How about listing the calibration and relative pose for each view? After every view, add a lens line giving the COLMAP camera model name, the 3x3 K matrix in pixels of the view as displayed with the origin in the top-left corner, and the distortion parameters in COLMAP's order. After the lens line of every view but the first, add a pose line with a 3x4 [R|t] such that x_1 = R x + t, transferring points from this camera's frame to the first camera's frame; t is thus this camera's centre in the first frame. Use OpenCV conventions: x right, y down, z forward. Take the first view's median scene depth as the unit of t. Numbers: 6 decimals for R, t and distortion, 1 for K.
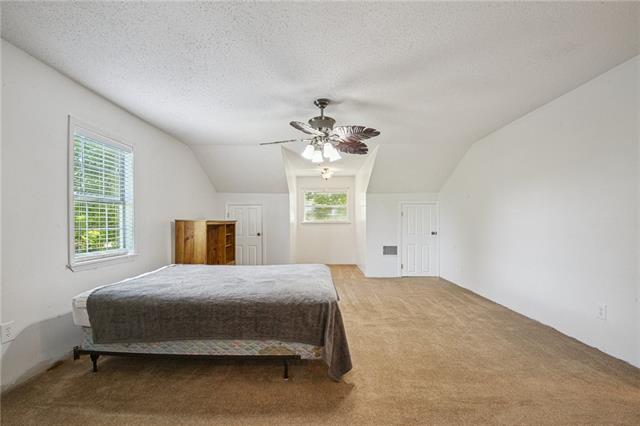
lens RADIAL K [[275.0, 0, 321.0], [0, 275.0, 216.9], [0, 0, 1]] dist [-0.004776, -0.000093]
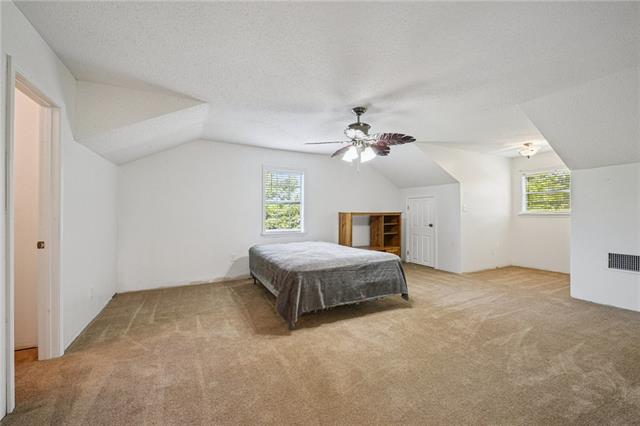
lens RADIAL K [[257.1, 0, 322.1], [0, 257.1, 211.5], [0, 0, 1]] dist [-0.011051, -0.000175]
pose [[0.462203, -0.000112, -0.886774, 0.651538], [0.021700, 0.999702, 0.011184, -0.010729], [0.886509, -0.024412, 0.462067, 0.274280]]
